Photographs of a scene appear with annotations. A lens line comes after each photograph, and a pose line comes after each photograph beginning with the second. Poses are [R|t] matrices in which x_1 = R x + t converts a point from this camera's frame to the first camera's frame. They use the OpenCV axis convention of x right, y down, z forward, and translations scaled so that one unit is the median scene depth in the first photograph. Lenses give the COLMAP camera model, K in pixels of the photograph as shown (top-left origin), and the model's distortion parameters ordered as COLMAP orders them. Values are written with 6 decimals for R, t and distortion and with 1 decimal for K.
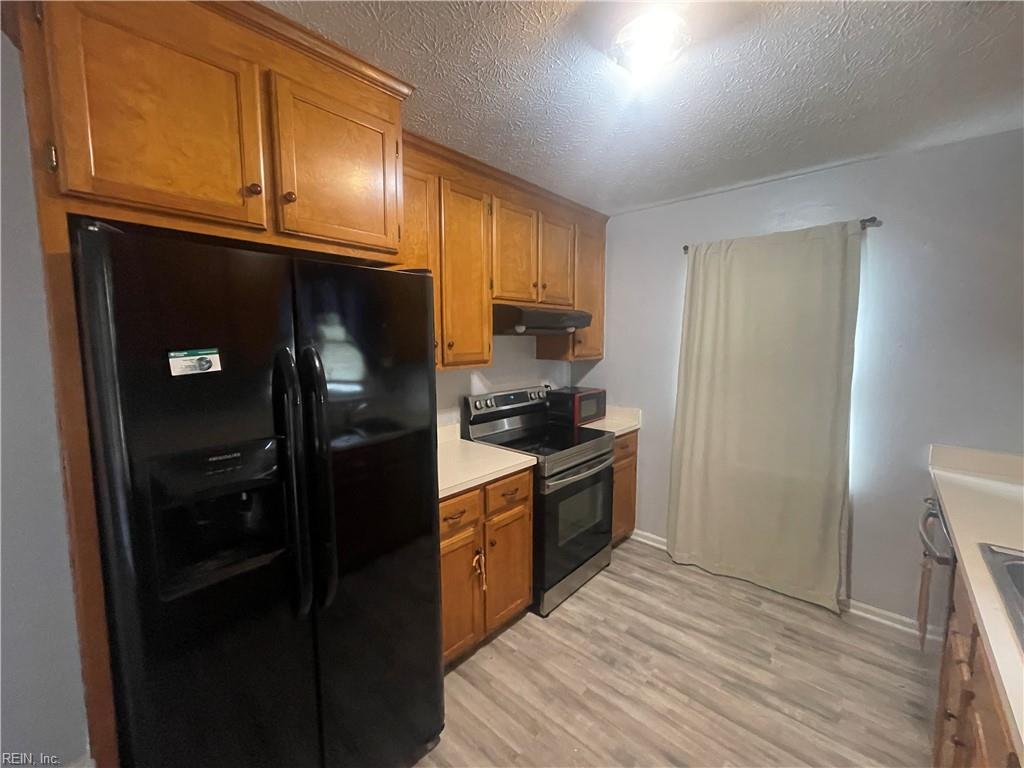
lens RADIAL K [[416.7, 0, 512.3], [0, 416.7, 383.1], [0, 0, 1]] dist [-0.000850, -0.000176]
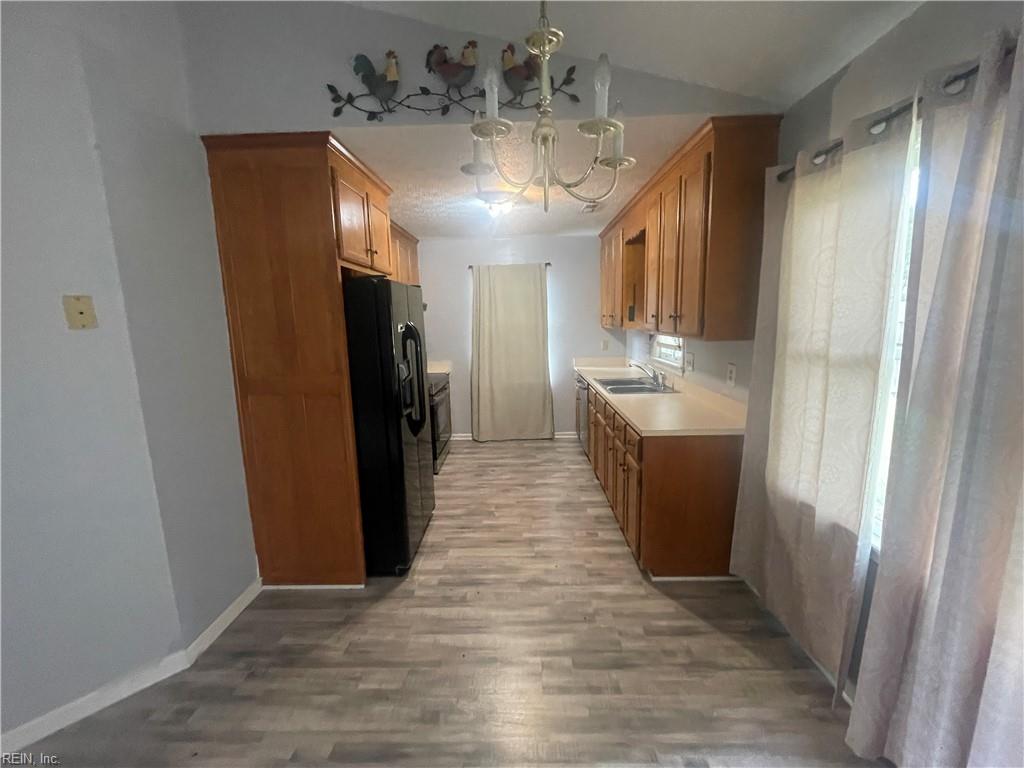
lens RADIAL K [[416.7, 0, 513.9], [0, 416.7, 386.0], [0, 0, 1]] dist [-0.000850, -0.000176]
pose [[0.755502, -0.125047, 0.643102, -1.069489], [0.095057, 0.992151, 0.081246, 0.096344], [-0.648214, -0.000250, 0.761458, -0.796136]]
